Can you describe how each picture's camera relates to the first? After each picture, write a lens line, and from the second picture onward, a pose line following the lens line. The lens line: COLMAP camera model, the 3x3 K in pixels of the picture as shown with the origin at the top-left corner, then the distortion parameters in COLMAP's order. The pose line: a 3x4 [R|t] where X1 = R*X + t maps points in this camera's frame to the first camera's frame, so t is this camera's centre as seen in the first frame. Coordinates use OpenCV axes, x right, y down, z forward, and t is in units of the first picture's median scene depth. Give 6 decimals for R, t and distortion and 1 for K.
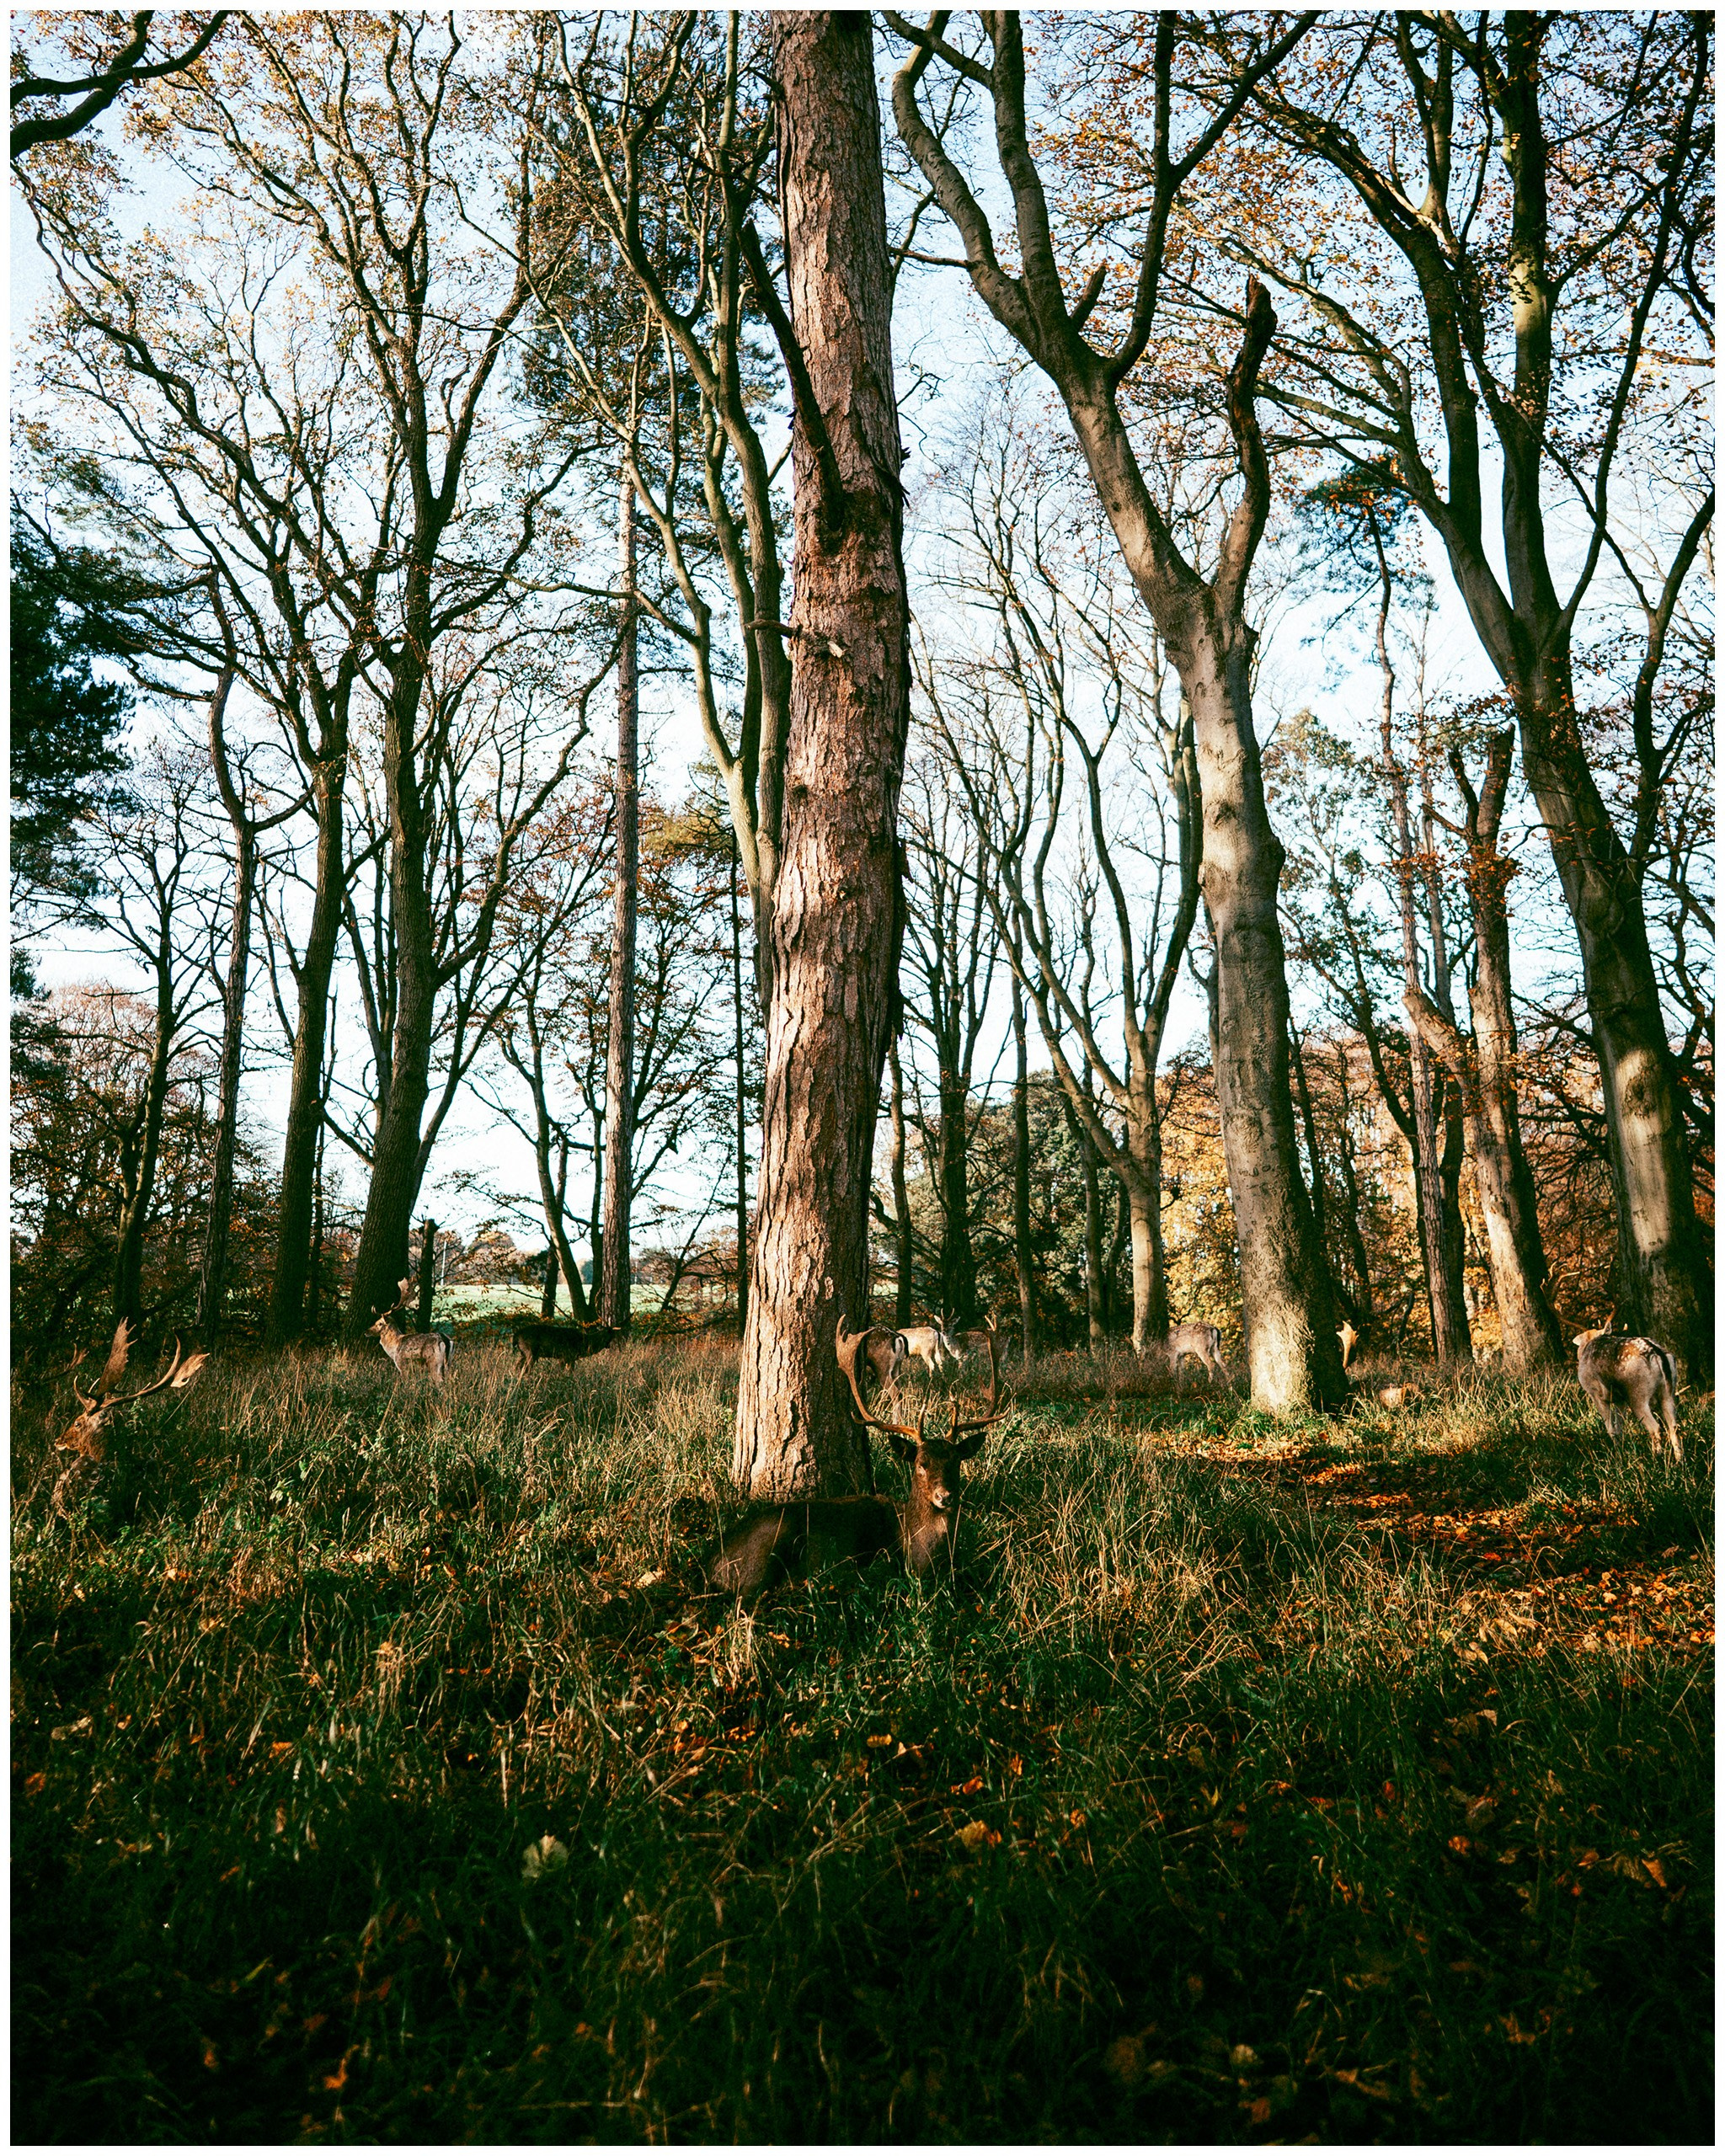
lens RADIAL K [[1442.1, 0, 858.7], [0, 1442.1, 858.2], [0, 0, 1]] dist [0.006668, 0.009807]
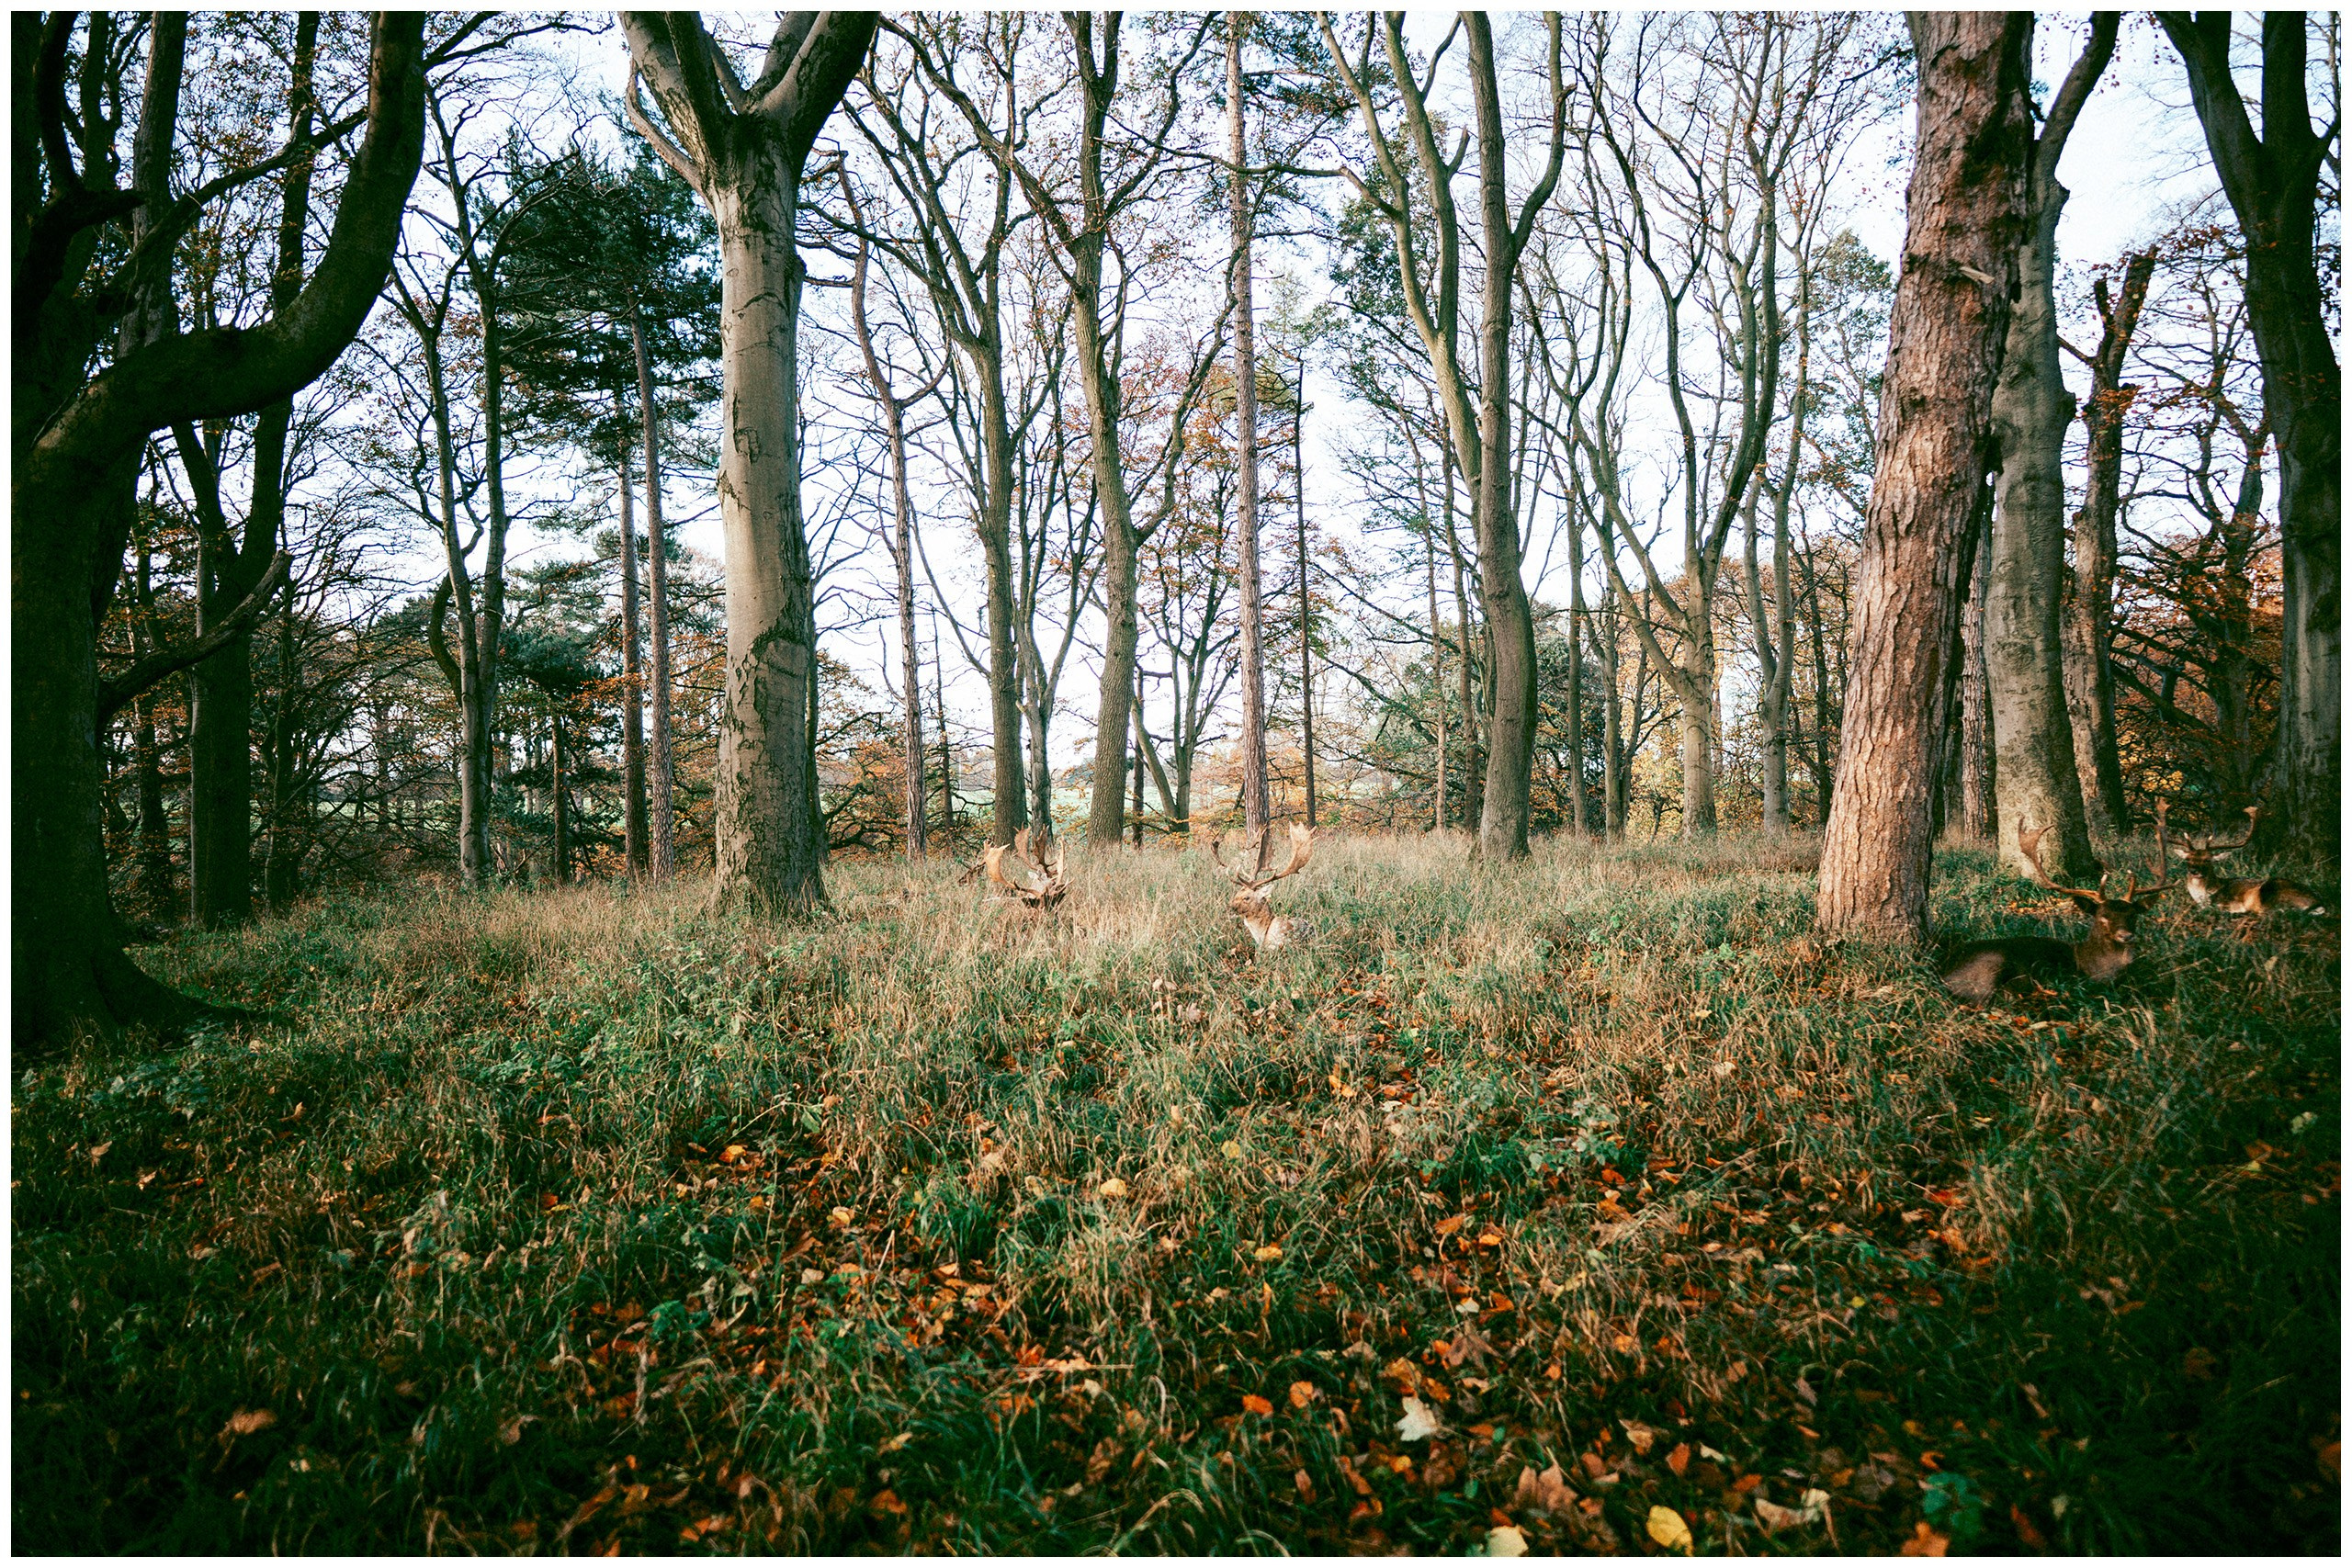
lens RADIAL K [[1310.0, 0, 1172.1], [0, 1310.0, 782.3], [0, 0, 1]] dist [0.011206, 0.002112]
pose [[0.995545, -0.018138, -0.092532, -0.119973], [0.043454, 0.959160, 0.279507, -0.015991], [0.083683, -0.282282, 0.955675, -0.041577]]
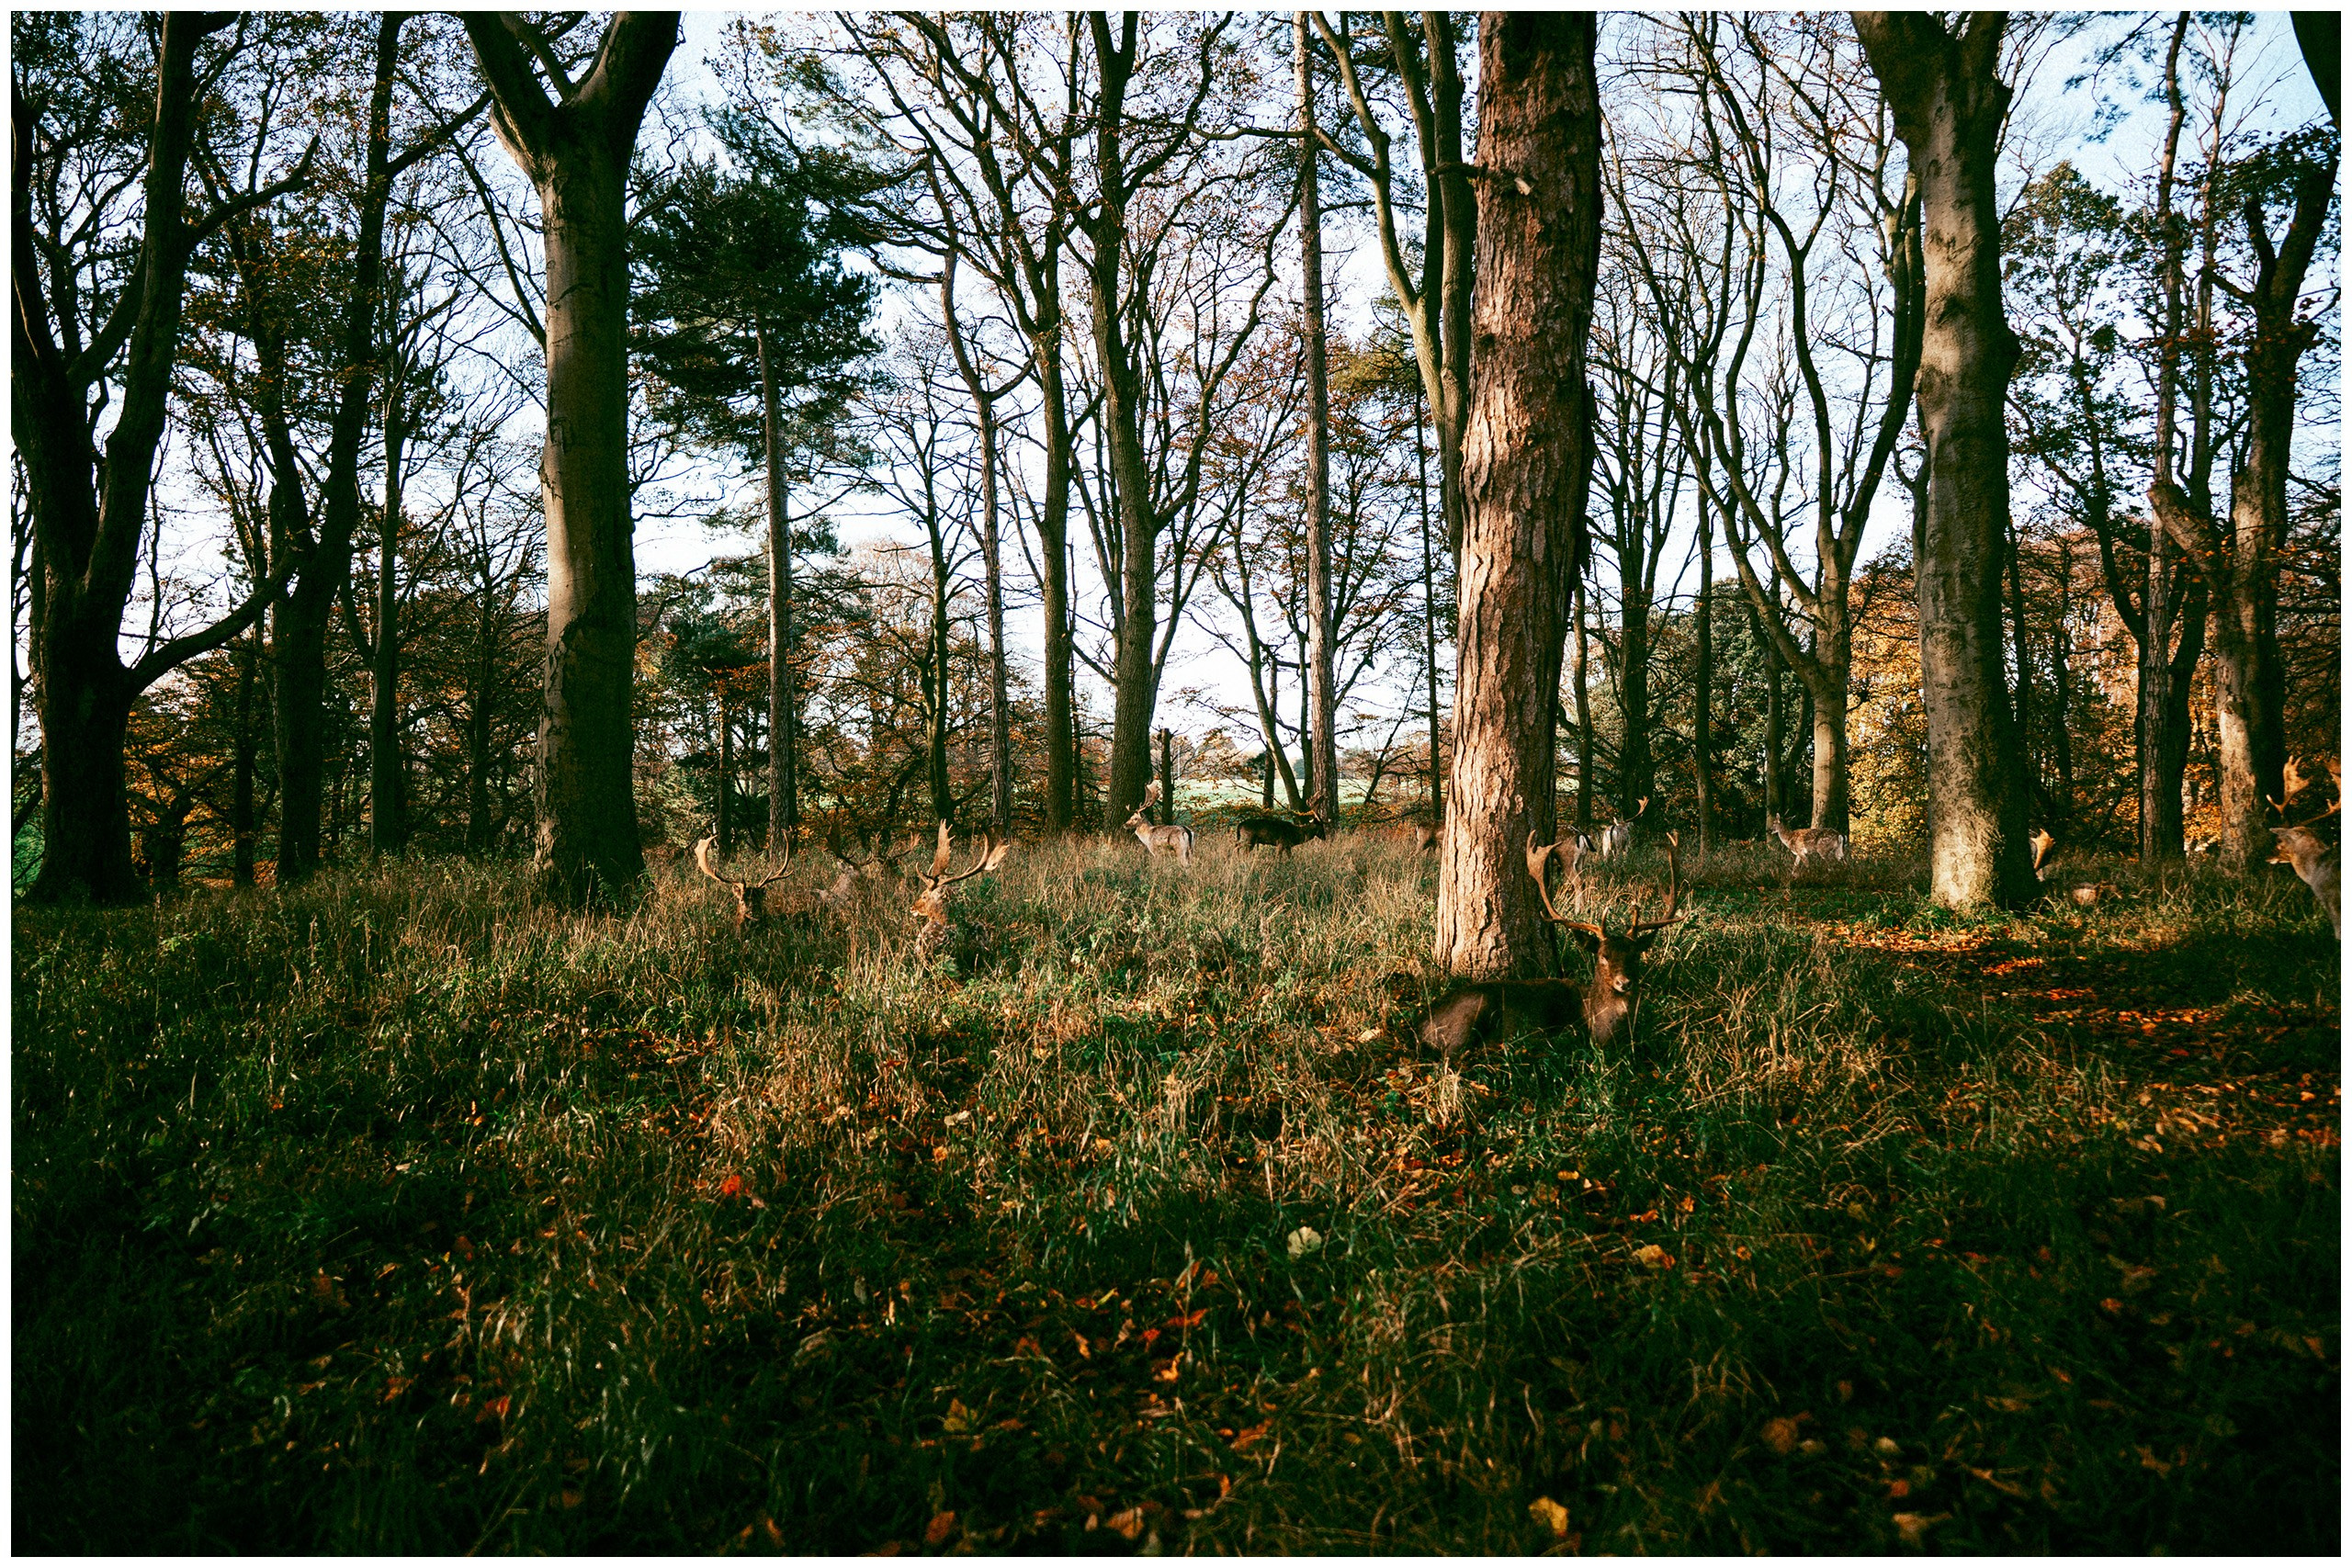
lens RADIAL K [[1310.0, 0, 1183.3], [0, 1310.0, 776.3], [0, 0, 1]] dist [0.011206, 0.002112]
pose [[0.964716, -0.000798, -0.263292, -0.000779], [0.074959, 0.959445, 0.271747, -0.003933], [0.252397, -0.281895, 0.925652, -0.000634]]
